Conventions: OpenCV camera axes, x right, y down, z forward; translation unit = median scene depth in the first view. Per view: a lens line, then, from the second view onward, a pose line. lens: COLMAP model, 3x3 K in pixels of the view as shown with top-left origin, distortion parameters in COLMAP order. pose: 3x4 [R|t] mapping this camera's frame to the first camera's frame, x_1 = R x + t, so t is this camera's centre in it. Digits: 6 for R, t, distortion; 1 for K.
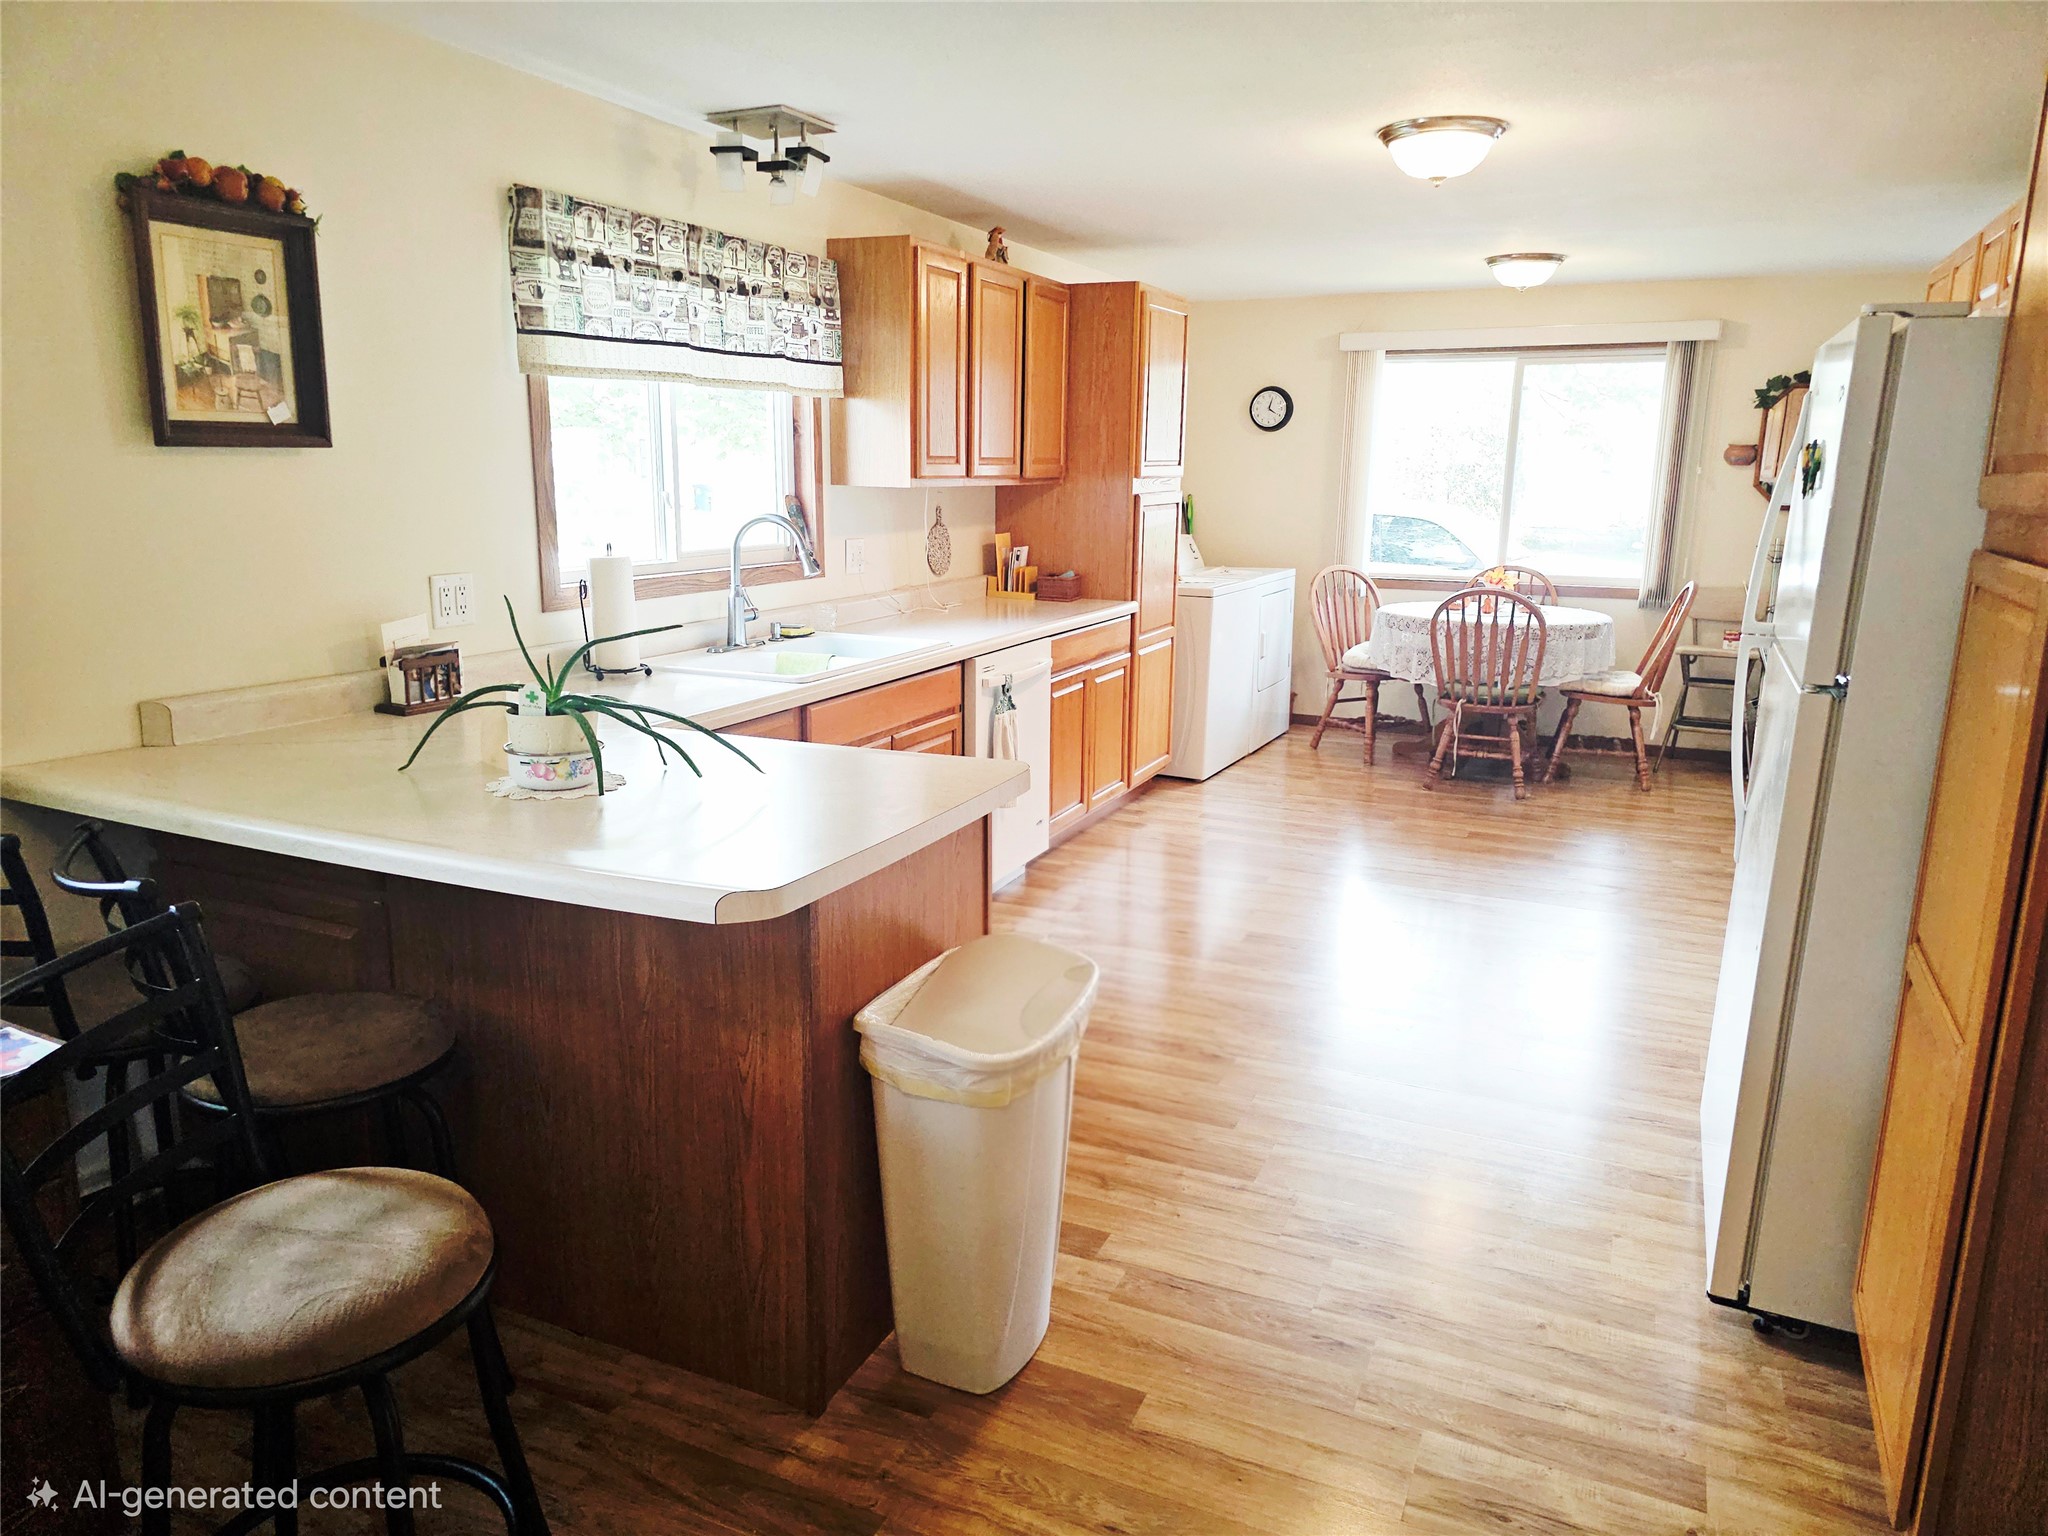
lens RADIAL K [[1392.1, 0, 1028.6], [0, 1392.1, 807.0], [0, 0, 1]] dist [0.077340, -0.108736]
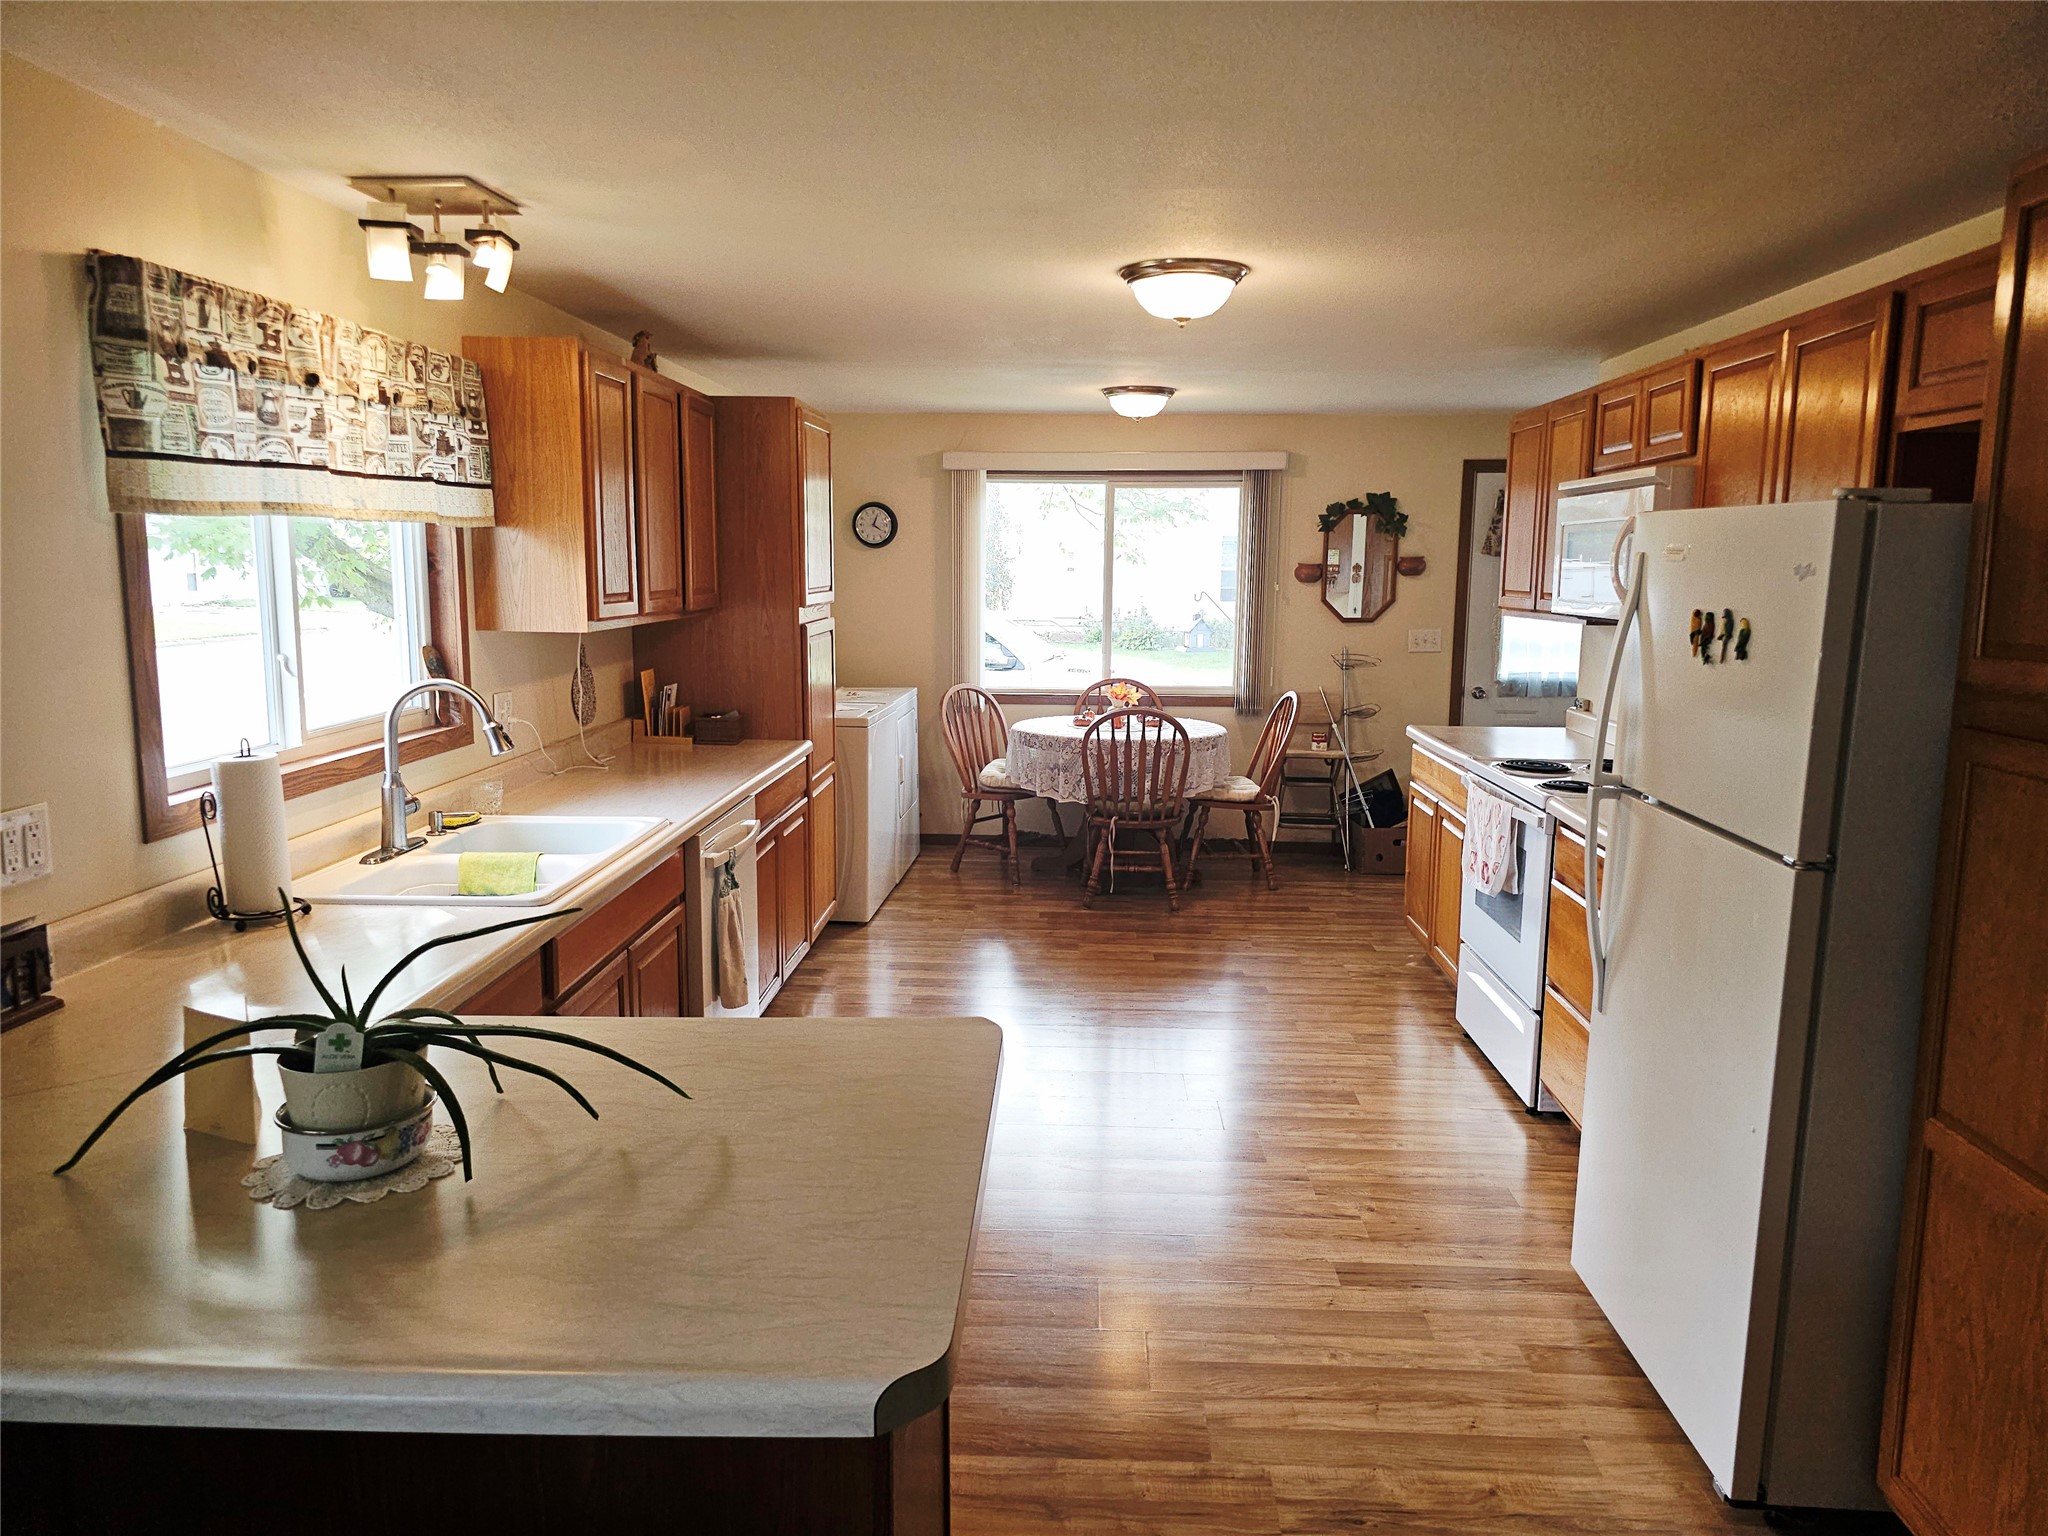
lens RADIAL K [[1369.9, 0, 1013.1], [0, 1369.9, 778.2], [0, 0, 1]] dist [0.073591, -0.082587]
pose [[0.924248, -0.064581, 0.376292, -0.168332], [0.092384, 0.994131, -0.056298, -0.075371], [-0.370448, 0.086796, 0.924789, 0.162047]]
